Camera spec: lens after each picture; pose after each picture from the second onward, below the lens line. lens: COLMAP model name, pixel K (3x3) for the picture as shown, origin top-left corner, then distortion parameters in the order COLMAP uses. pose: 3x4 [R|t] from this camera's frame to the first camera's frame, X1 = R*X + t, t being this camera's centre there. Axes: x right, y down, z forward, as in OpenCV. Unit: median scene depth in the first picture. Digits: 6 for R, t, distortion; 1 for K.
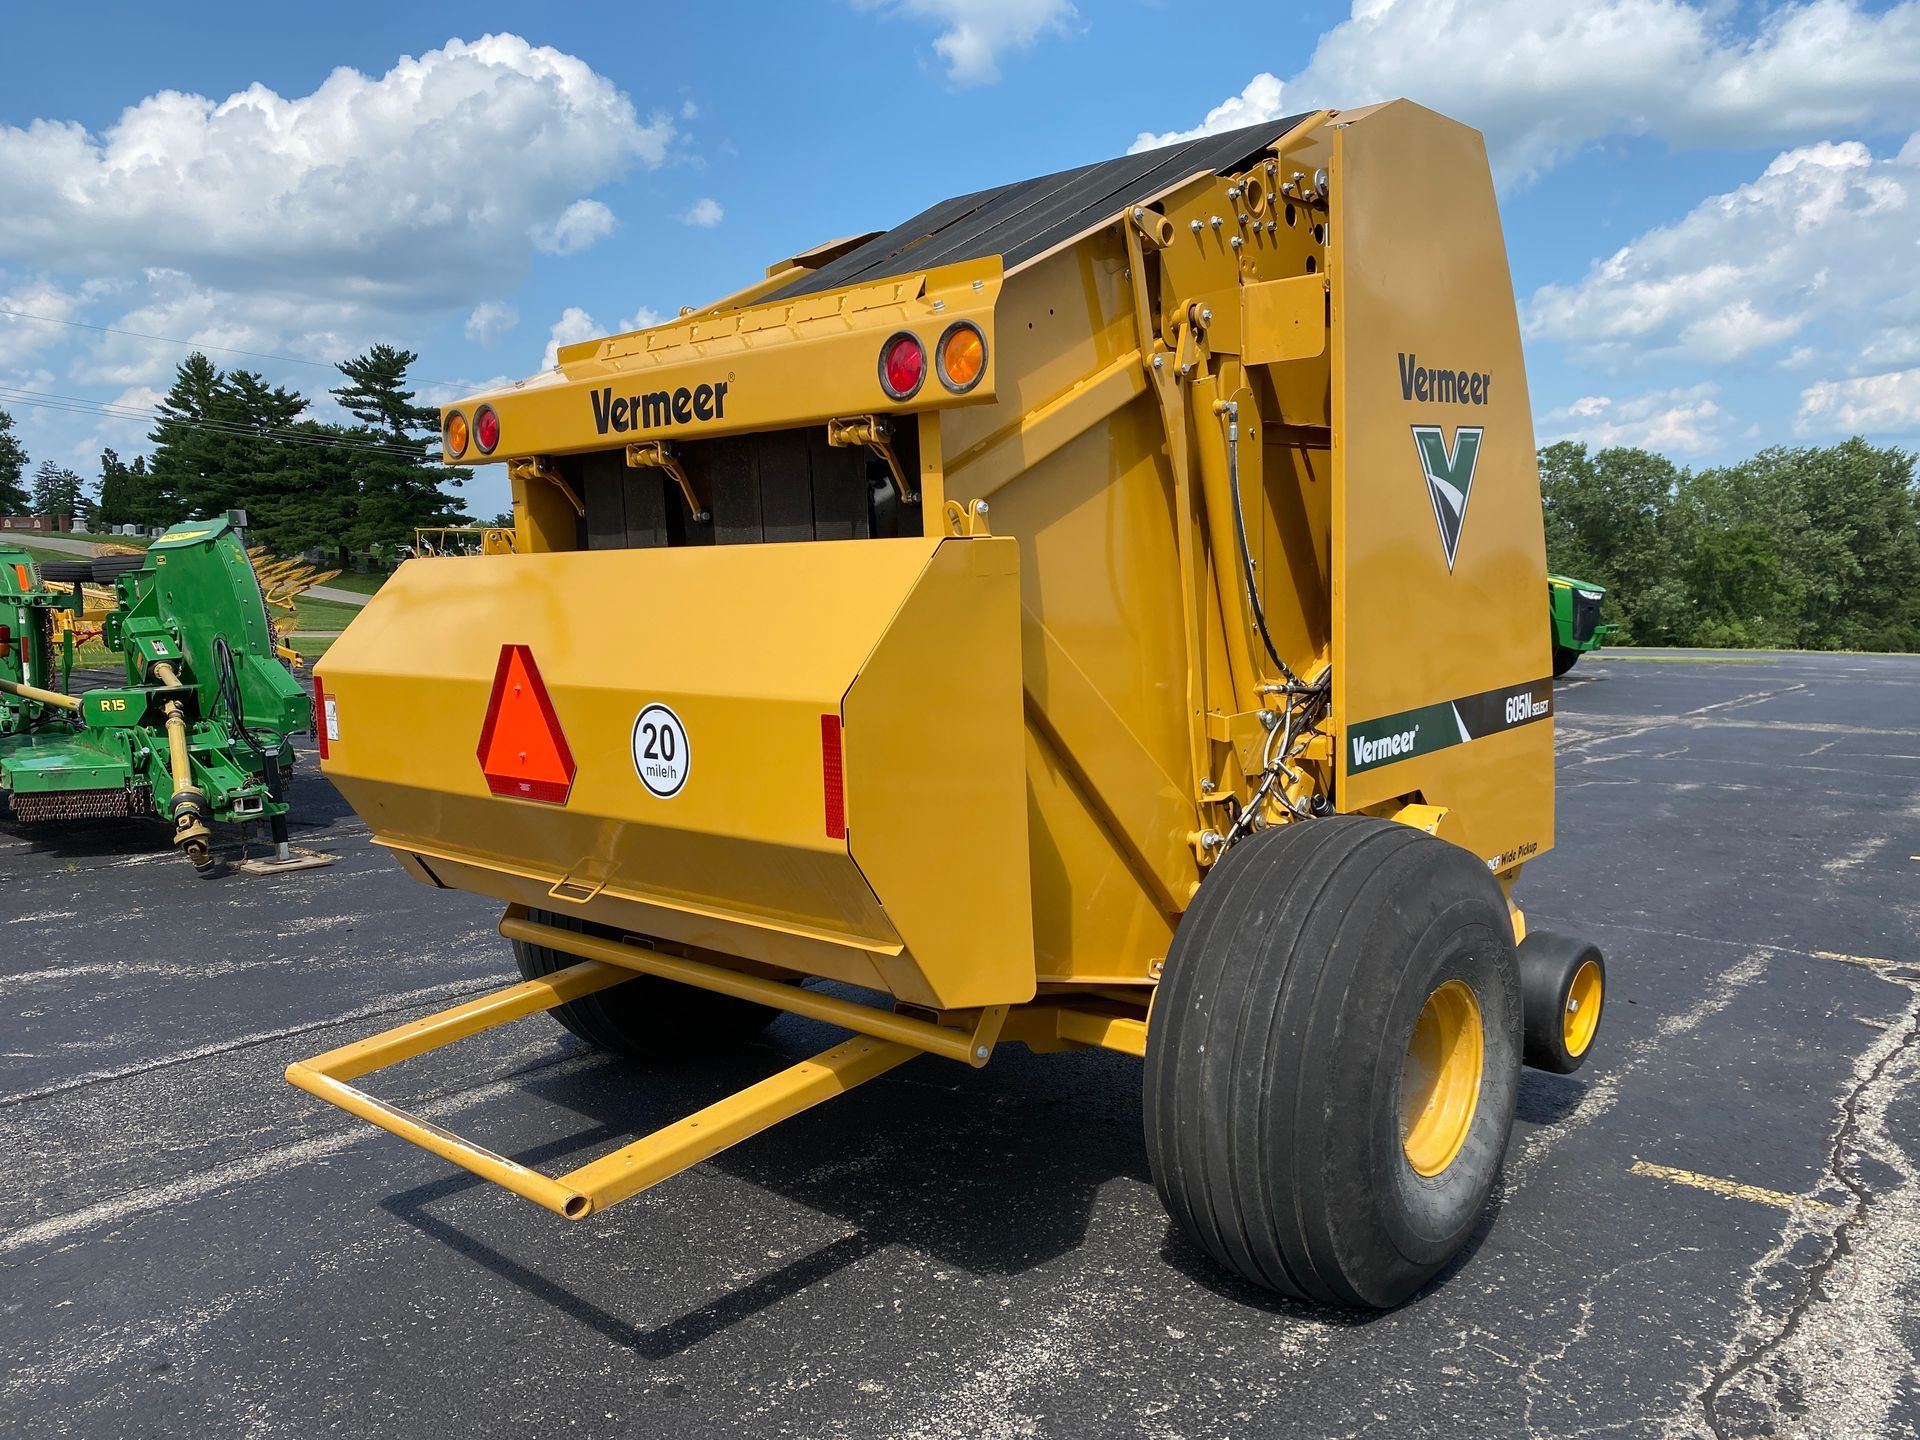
lens RADIAL K [[1465.6, 0, 973.7], [0, 1465.6, 721.6], [0, 0, 1]] dist [0.024639, -0.014373]
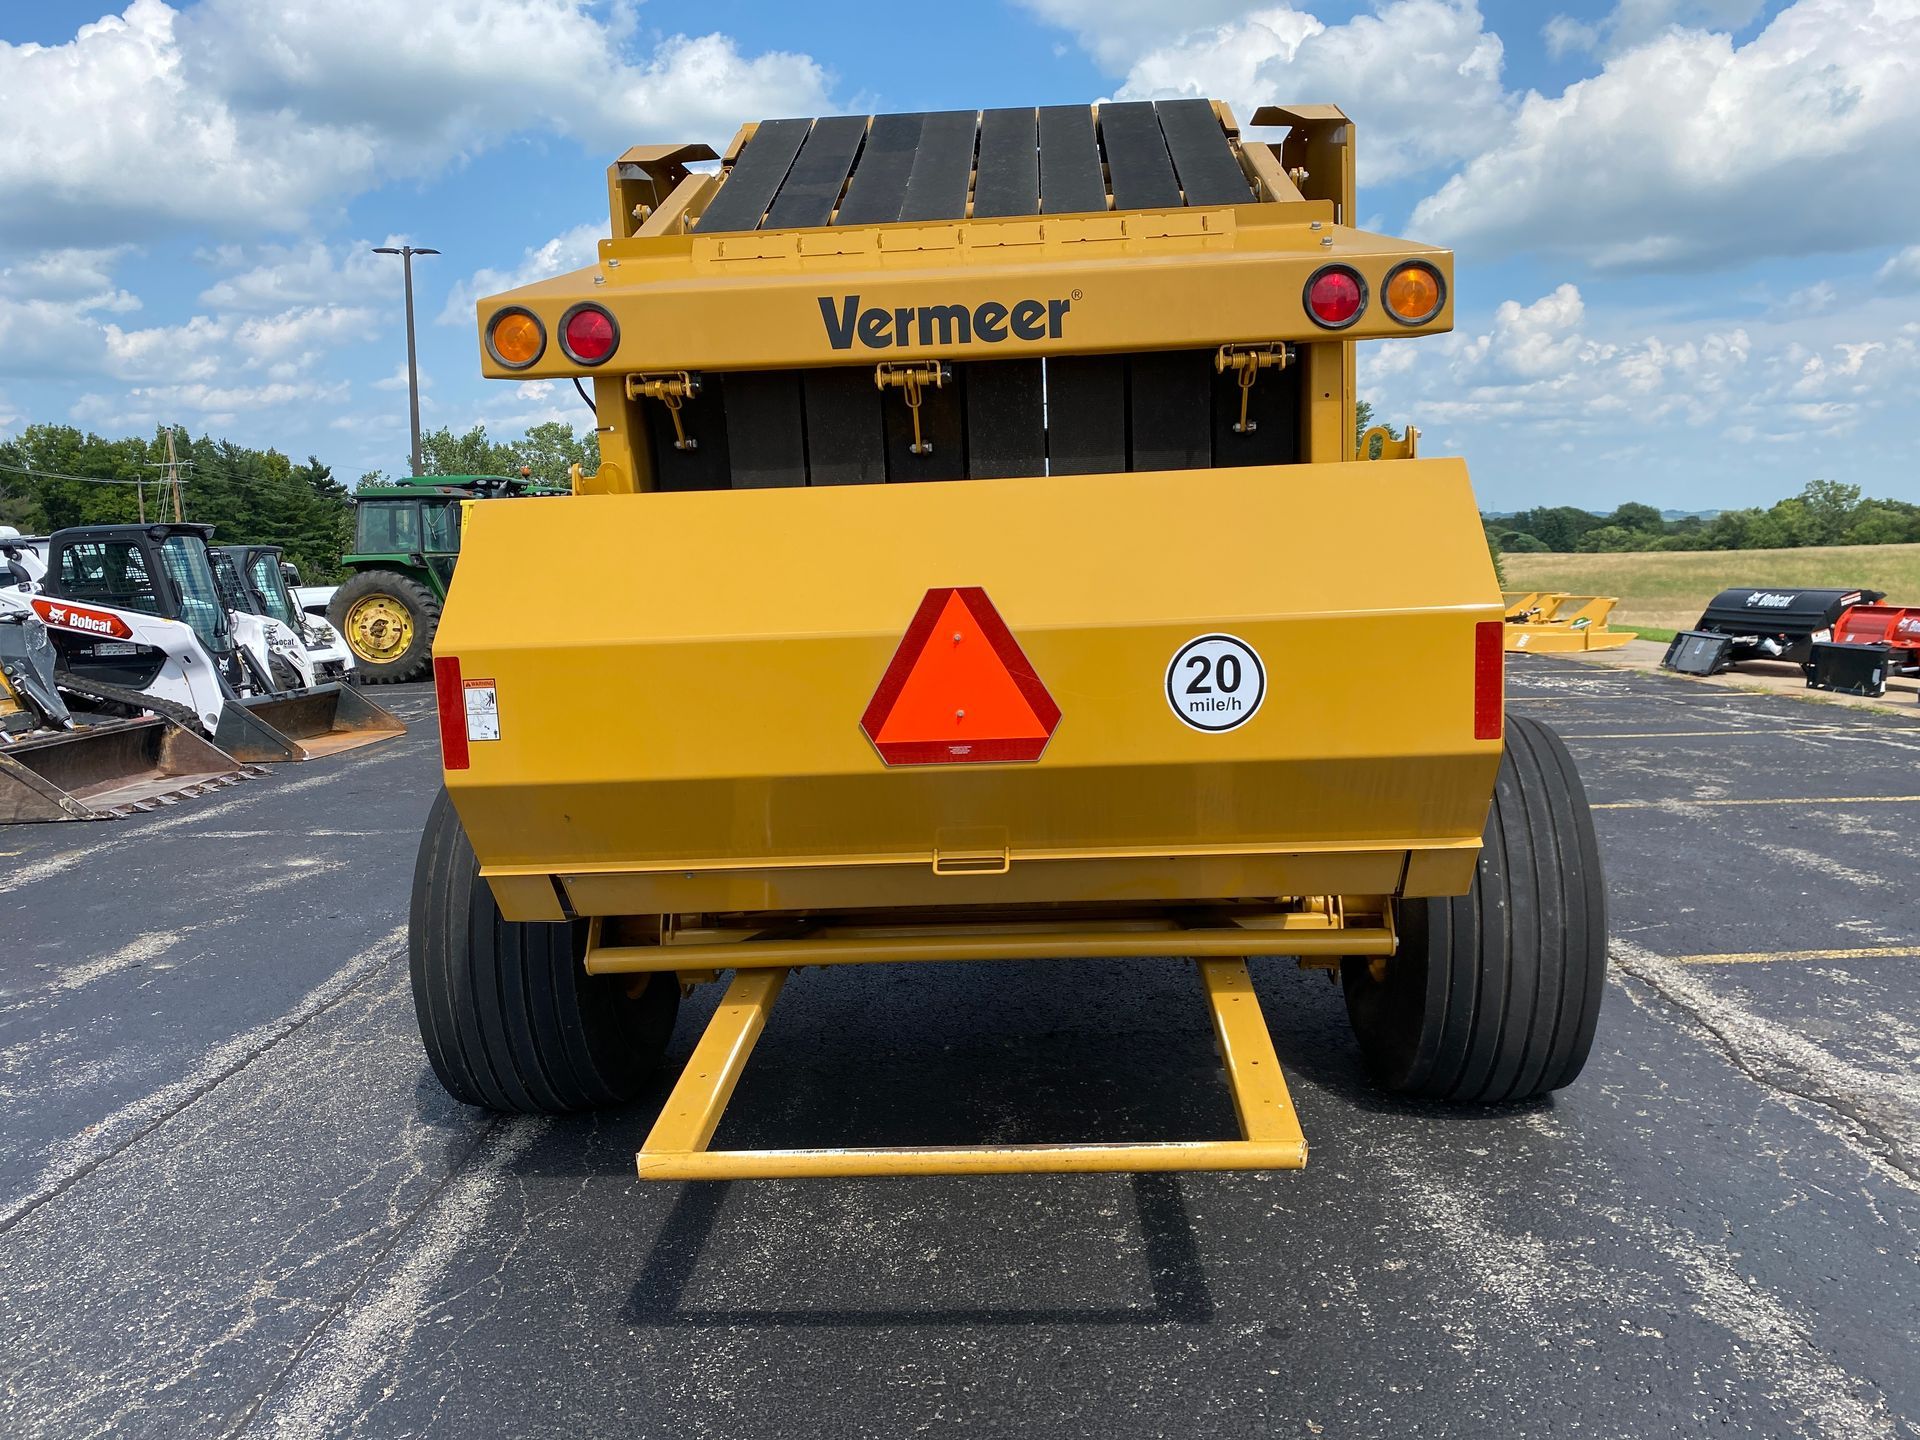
lens RADIAL K [[1465.6, 0, 969.7], [0, 1465.6, 717.0], [0, 0, 1]] dist [0.024639, -0.014373]
pose [[0.780866, -0.093682, 0.617635, -0.618494], [0.087590, 0.995344, 0.040233, -0.007125], [-0.618528, 0.022682, 0.785435, 0.232465]]
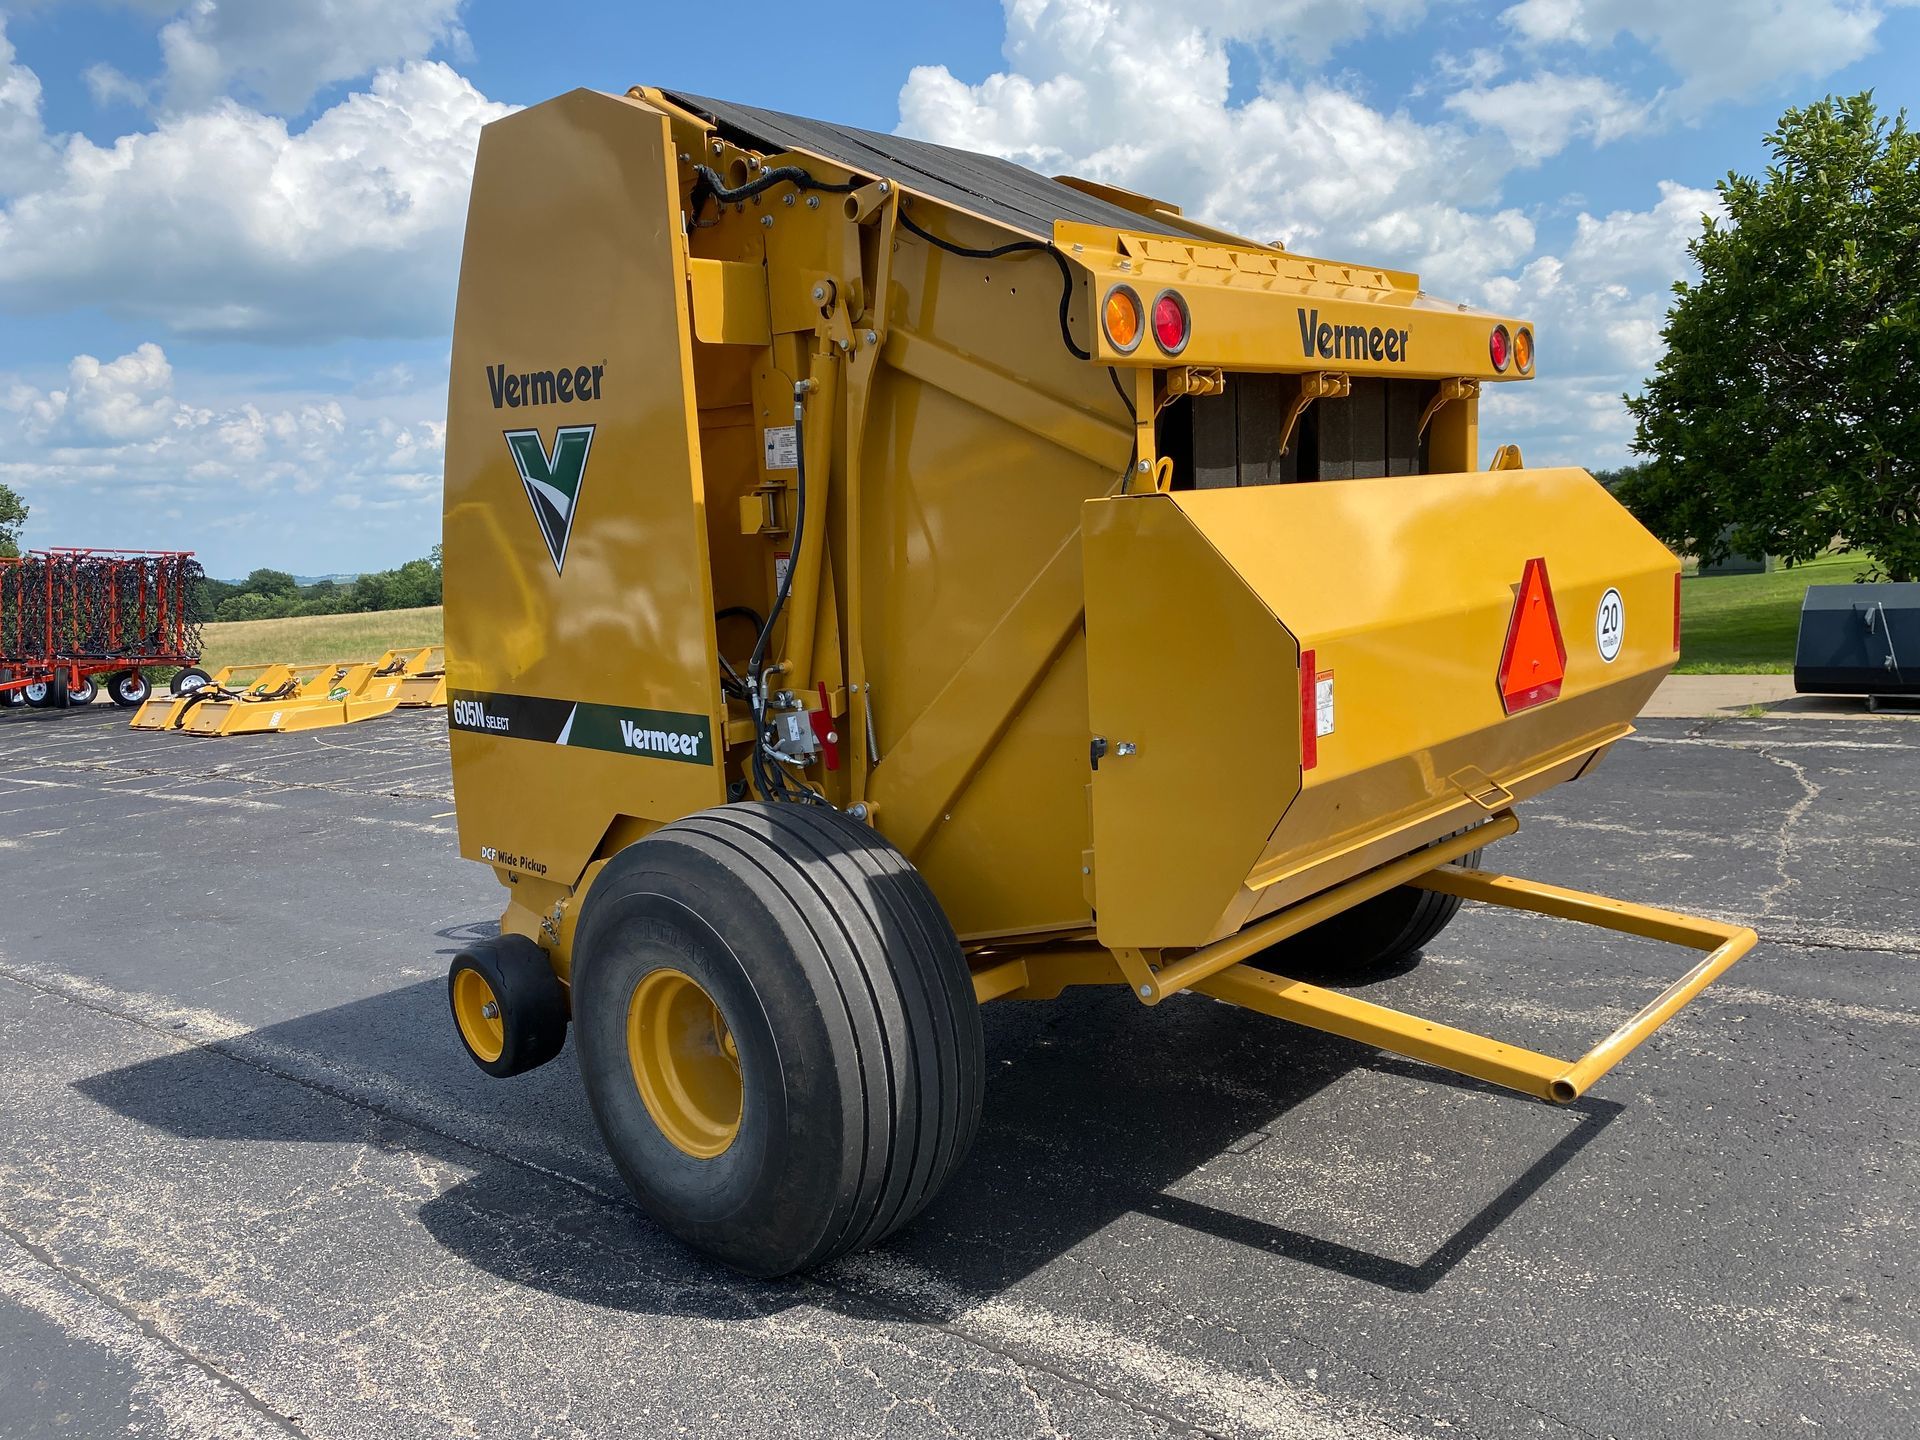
lens RADIAL K [[1465.6, 0, 967.1], [0, 1465.6, 705.4], [0, 0, 1]] dist [0.024639, -0.014373]
pose [[0.027303, -0.111163, 0.993427, -1.009400], [0.165916, 0.980517, 0.105159, -0.093053], [-0.985762, 0.161954, 0.045215, 1.002138]]
